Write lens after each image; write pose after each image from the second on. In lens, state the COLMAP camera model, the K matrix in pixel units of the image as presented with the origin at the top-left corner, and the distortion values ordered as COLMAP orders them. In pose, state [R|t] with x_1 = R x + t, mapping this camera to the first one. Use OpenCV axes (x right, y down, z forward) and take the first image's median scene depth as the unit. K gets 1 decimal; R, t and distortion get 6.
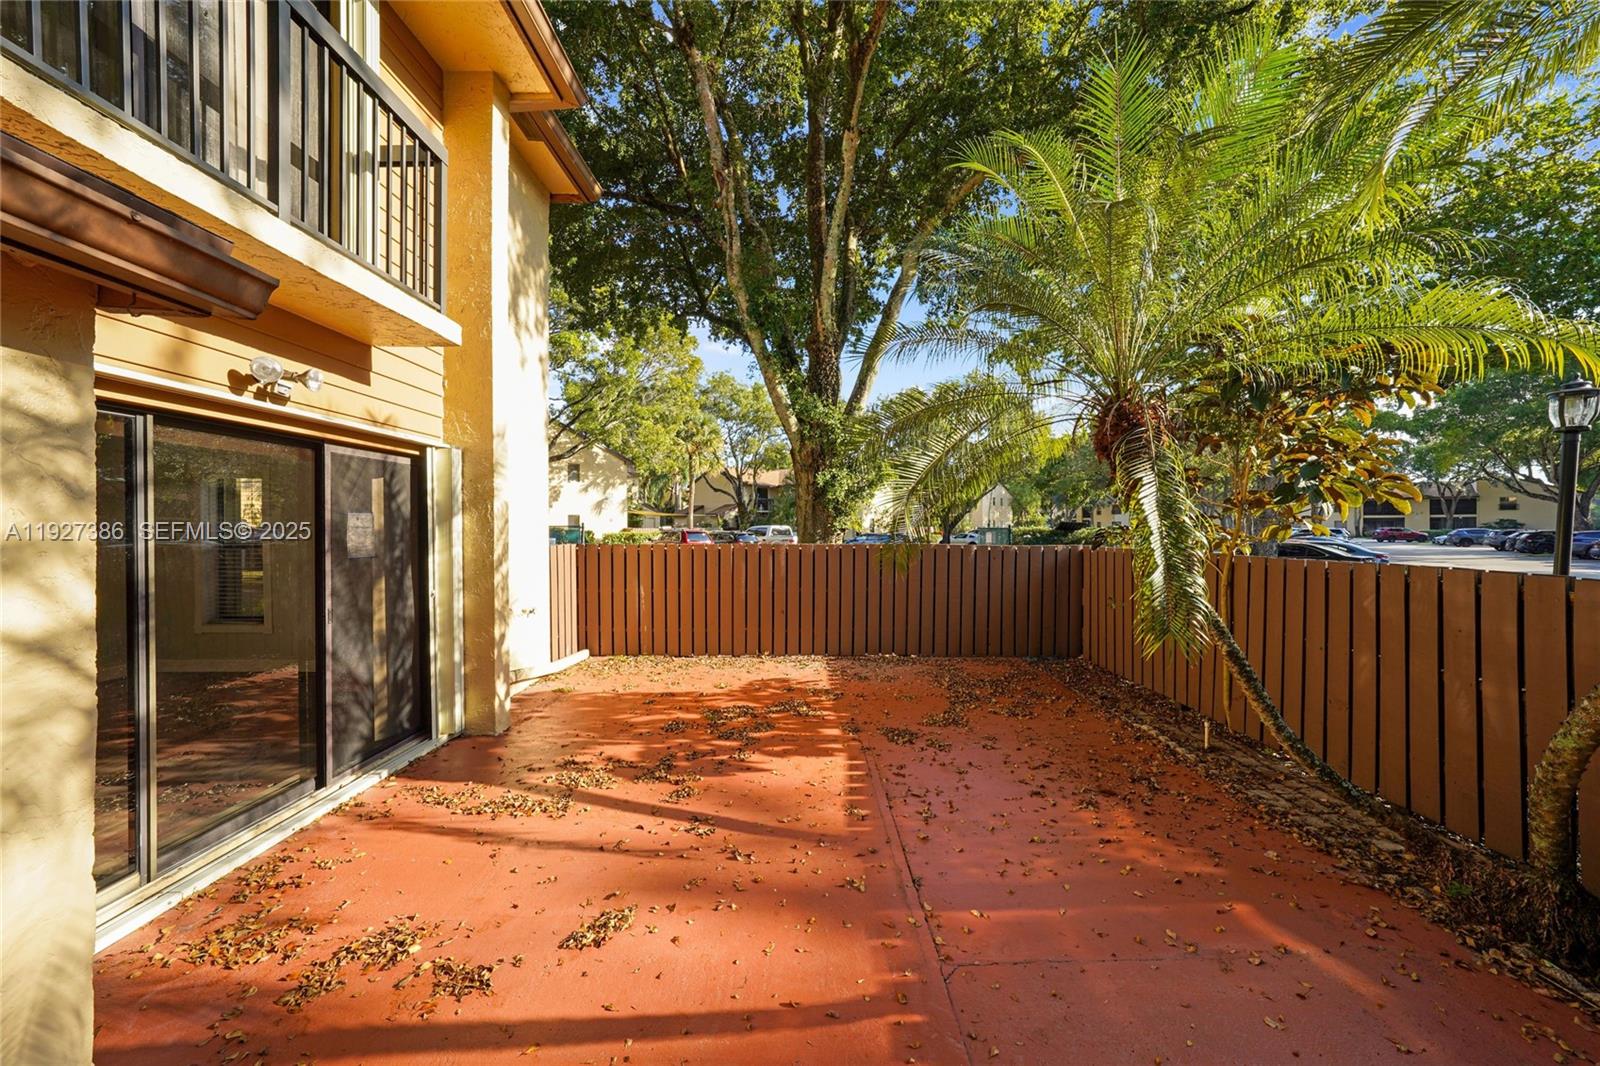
lens RADIAL K [[547.8, 0, 804.2], [0, 547.8, 528.2], [0, 0, 1]] dist [-0.001120, -0.000027]
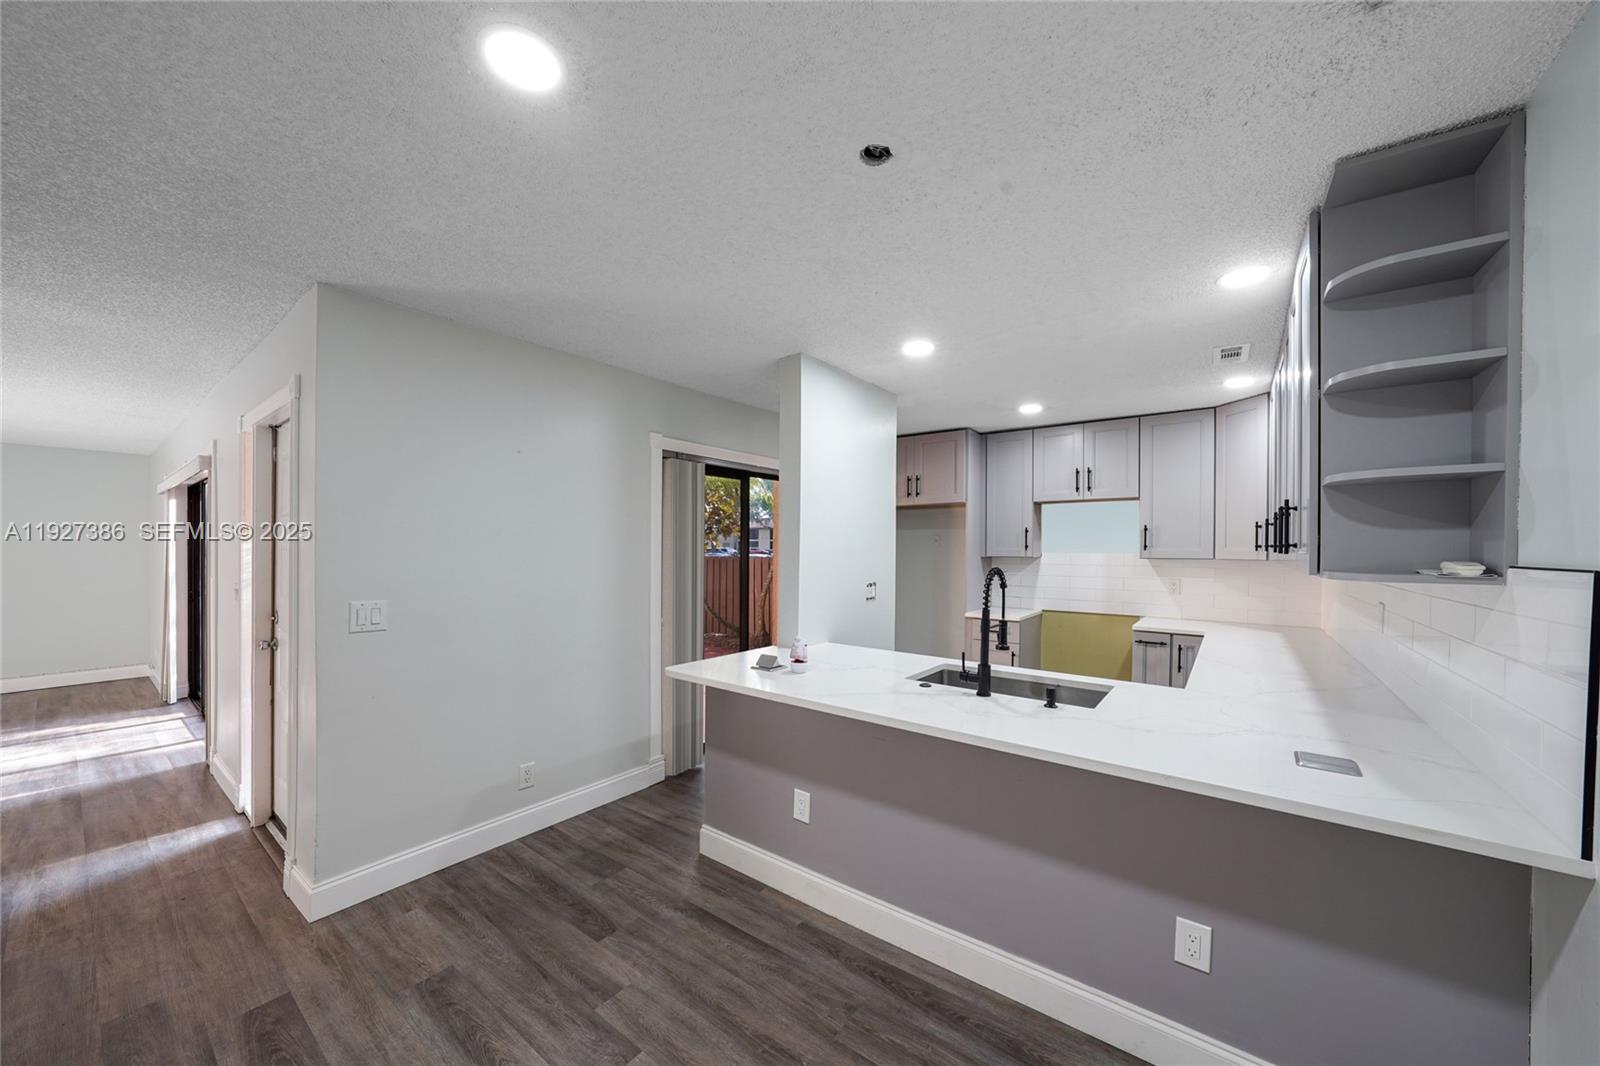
lens RADIAL K [[567.0, 0, 806.4], [0, 567.0, 544.5], [0, 0, 1]] dist [-0.002293, -0.000164]
pose [[0.611297, 0.006499, 0.791375, -0.762287], [-0.000717, 0.999970, -0.007659, 0.017883], [-0.791401, 0.004115, 0.611283, -0.797449]]
